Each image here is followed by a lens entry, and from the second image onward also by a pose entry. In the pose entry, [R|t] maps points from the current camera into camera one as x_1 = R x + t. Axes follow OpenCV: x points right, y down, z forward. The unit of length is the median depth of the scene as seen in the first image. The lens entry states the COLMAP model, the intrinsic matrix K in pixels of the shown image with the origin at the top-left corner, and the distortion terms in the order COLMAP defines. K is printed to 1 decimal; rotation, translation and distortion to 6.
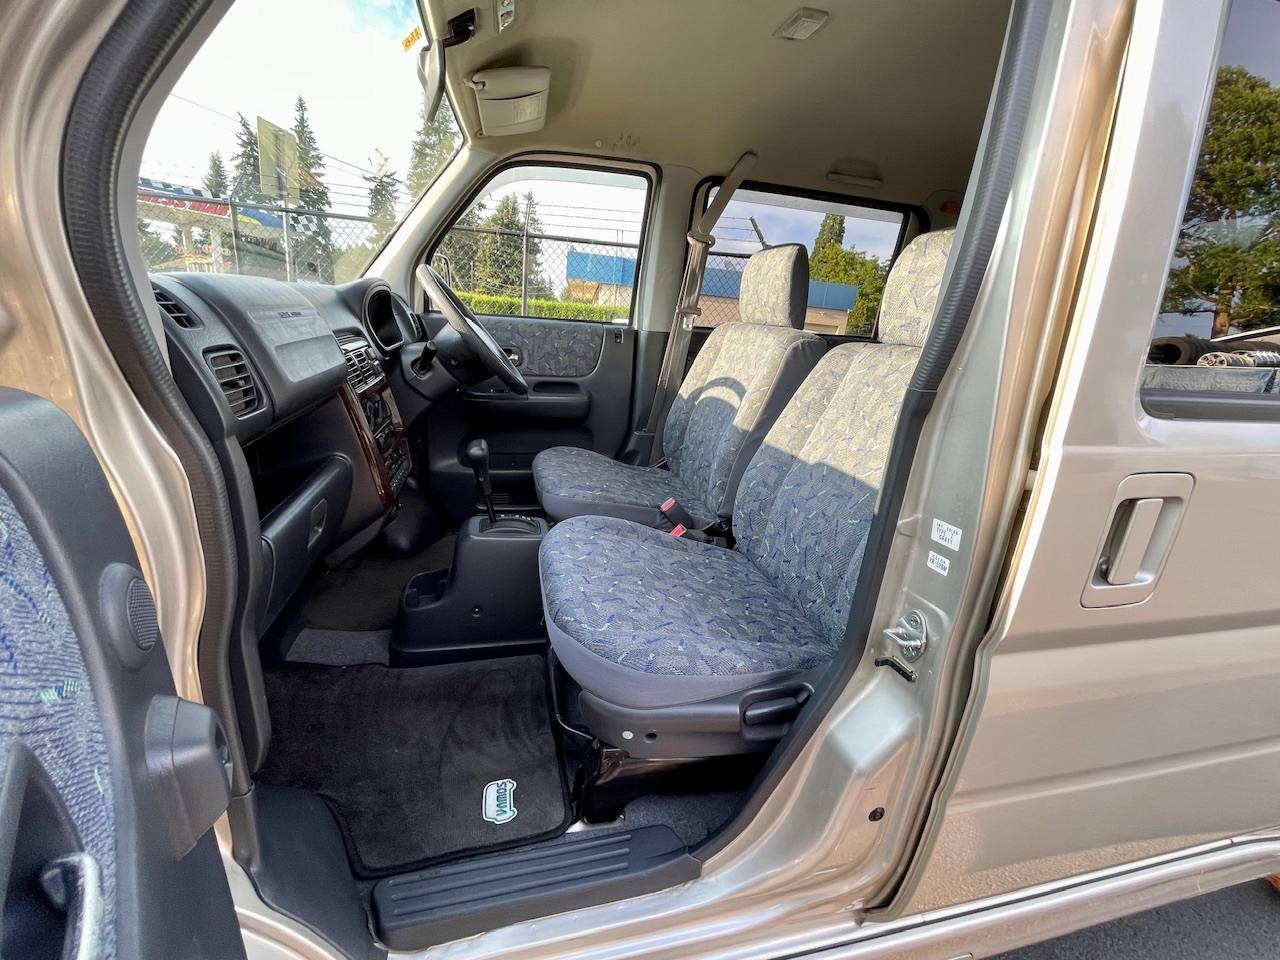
lens RADIAL K [[517.7, 0, 632.0], [0, 517.7, 479.5], [0, 0, 1]] dist [-0.000451, 0.000059]
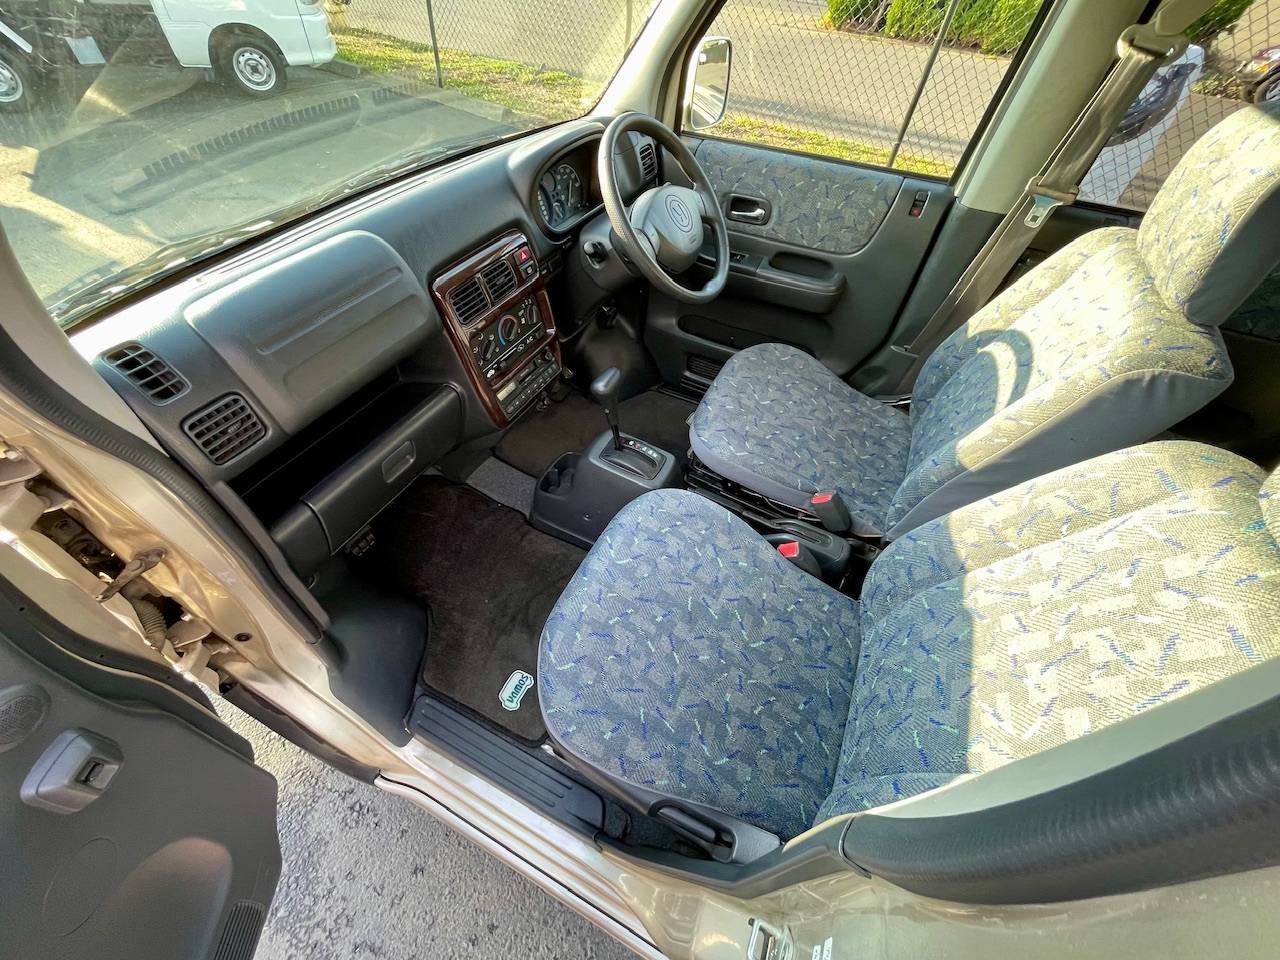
lens RADIAL K [[517.7, 0, 632.0], [0, 517.7, 479.5], [0, 0, 1]] dist [-0.000451, 0.000059]
pose [[0.768783, 0.447986, -0.456378, 0.168657], [-0.189838, 0.841336, 0.506078, -0.275959], [0.610683, -0.302427, 0.731850, 0.213097]]
